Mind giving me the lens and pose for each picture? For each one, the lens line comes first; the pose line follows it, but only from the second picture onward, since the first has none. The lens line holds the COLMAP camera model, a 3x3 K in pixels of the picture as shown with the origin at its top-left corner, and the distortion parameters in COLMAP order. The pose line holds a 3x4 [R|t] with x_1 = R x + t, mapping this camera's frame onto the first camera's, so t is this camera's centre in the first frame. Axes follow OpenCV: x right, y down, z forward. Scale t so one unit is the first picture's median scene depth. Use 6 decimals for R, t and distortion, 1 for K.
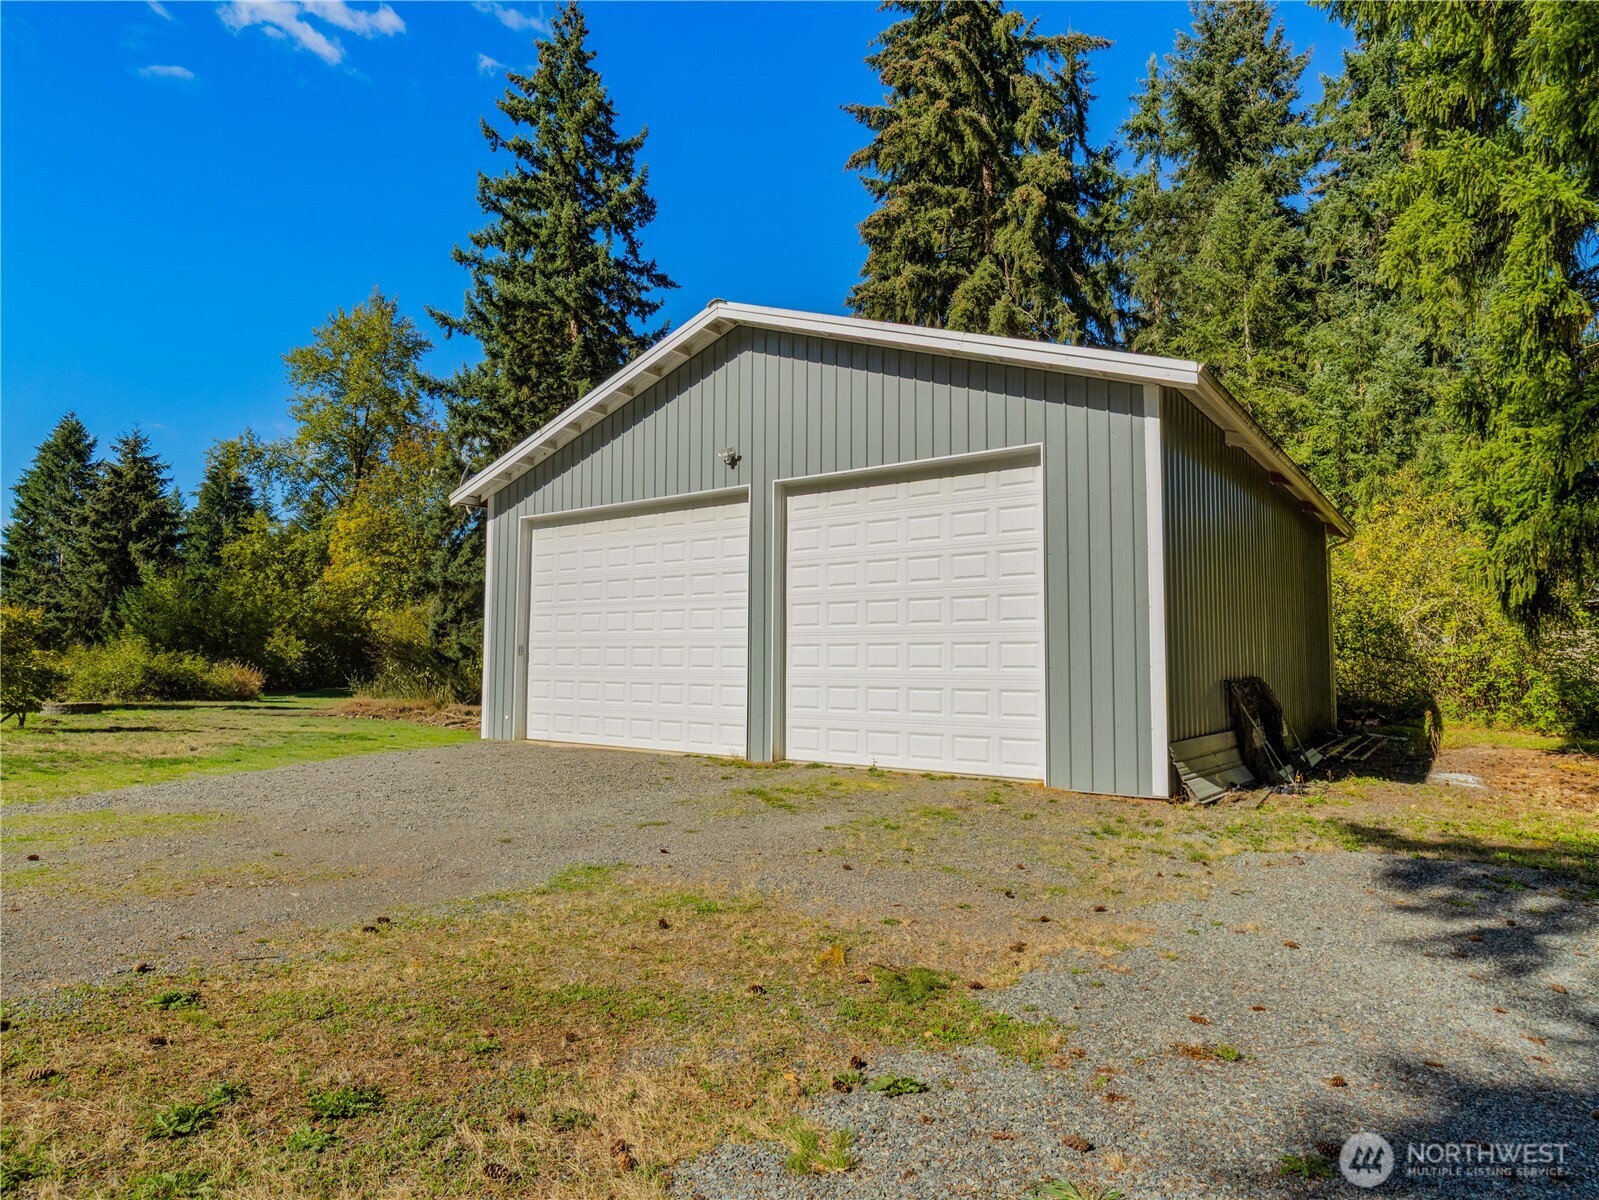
lens RADIAL K [[921.5, 0, 799.5], [0, 921.5, 600.0], [0, 0, 1]] dist [0.001233, 0.000461]
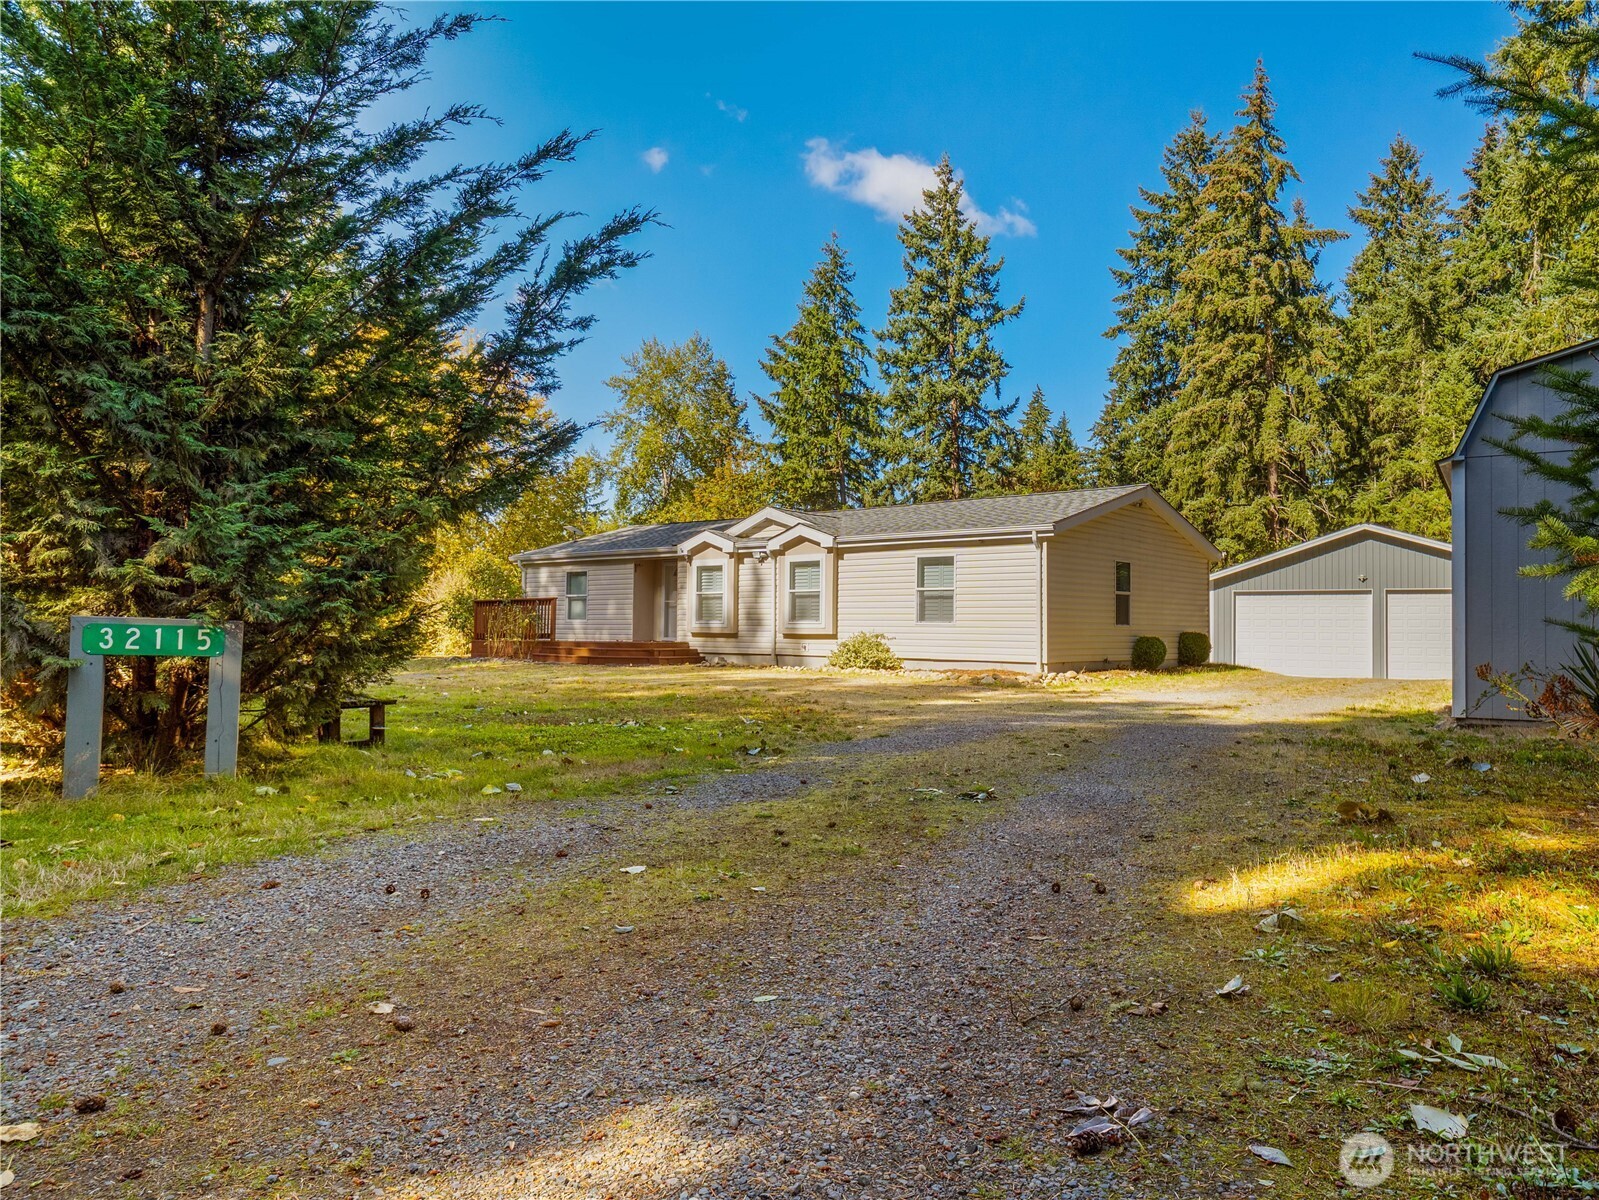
lens RADIAL K [[1111.2, 0, 799.5], [0, 1111.2, 600.0], [0, 0, 1]] dist [-0.038440, 0.068920]
pose [[0.996650, -0.000407, 0.081782, -1.809144], [-0.002762, 0.999250, 0.038632, -0.186890], [-0.081736, -0.038728, 0.995901, -1.937941]]
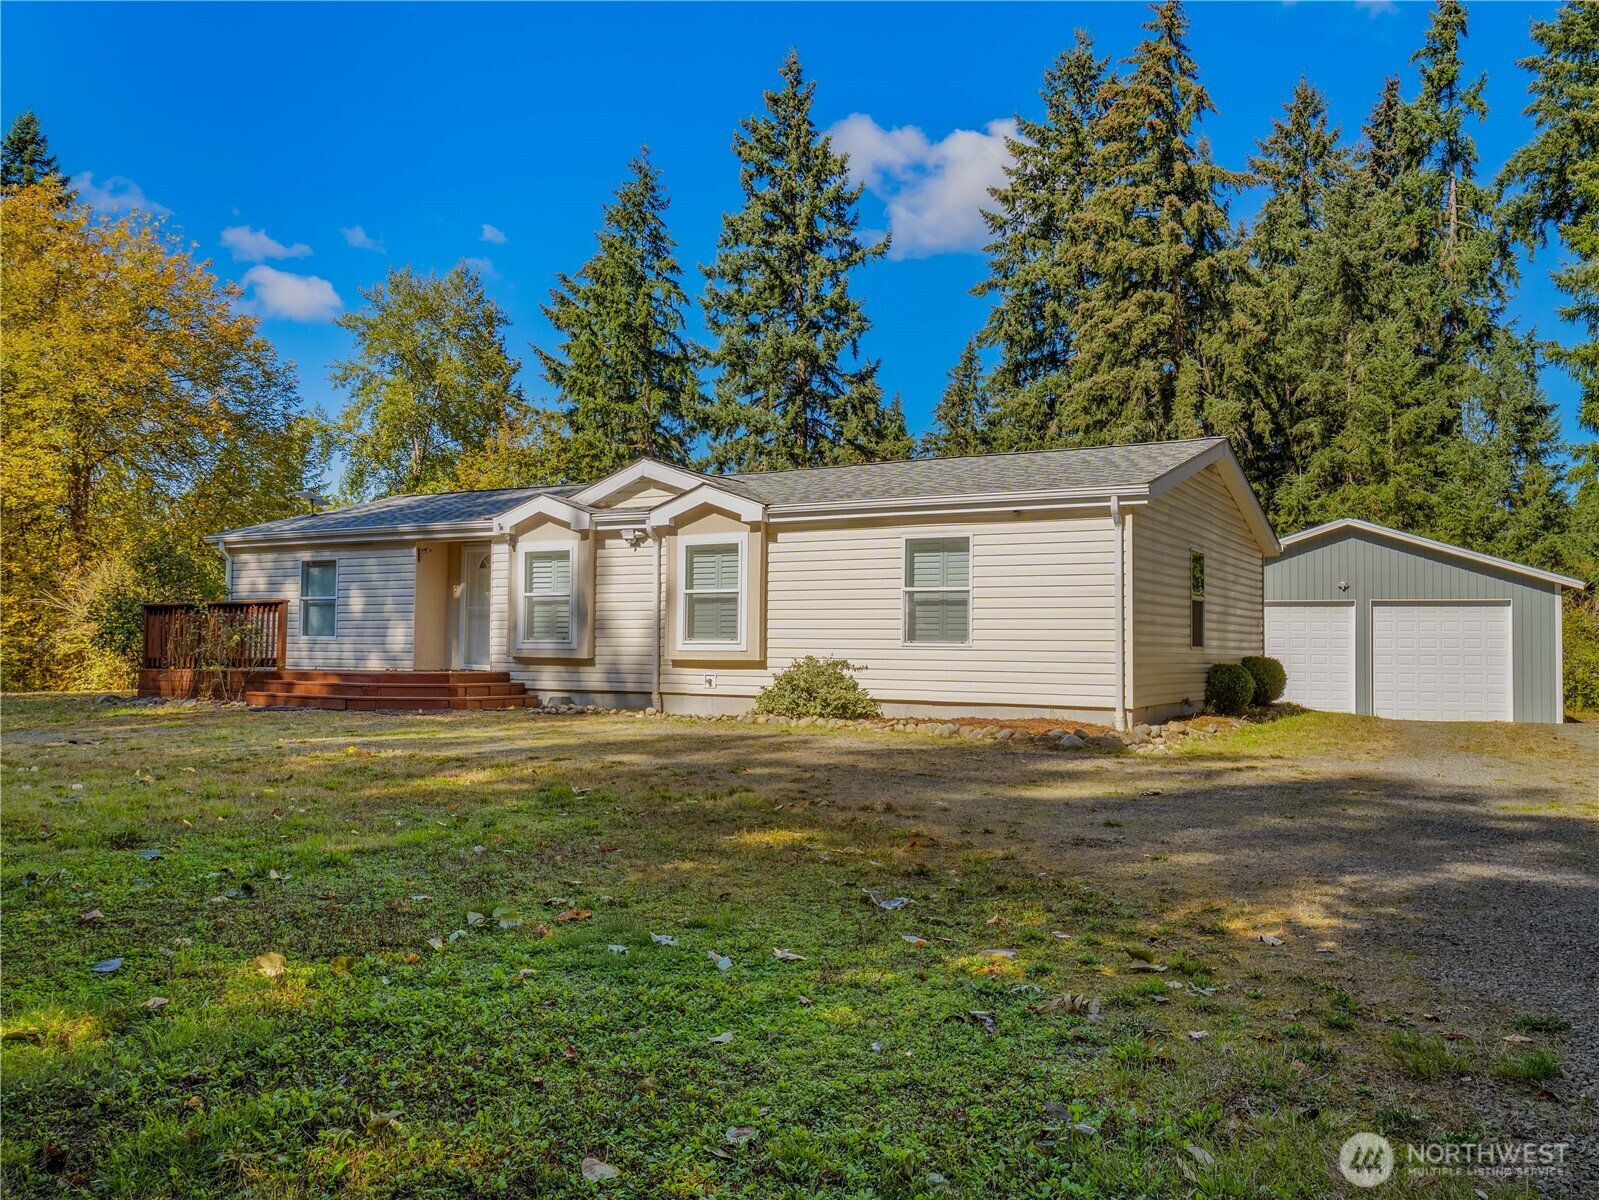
lens RADIAL K [[1296.0, 0, 801.0], [0, 1296.0, 590.5], [0, 0, 1]] dist [-0.002918, -0.007038]
pose [[0.965260, 0.009848, 0.261106, -1.901601], [-0.015571, 0.999682, 0.019860, -0.162840], [-0.260827, -0.023236, 0.965106, -1.476397]]
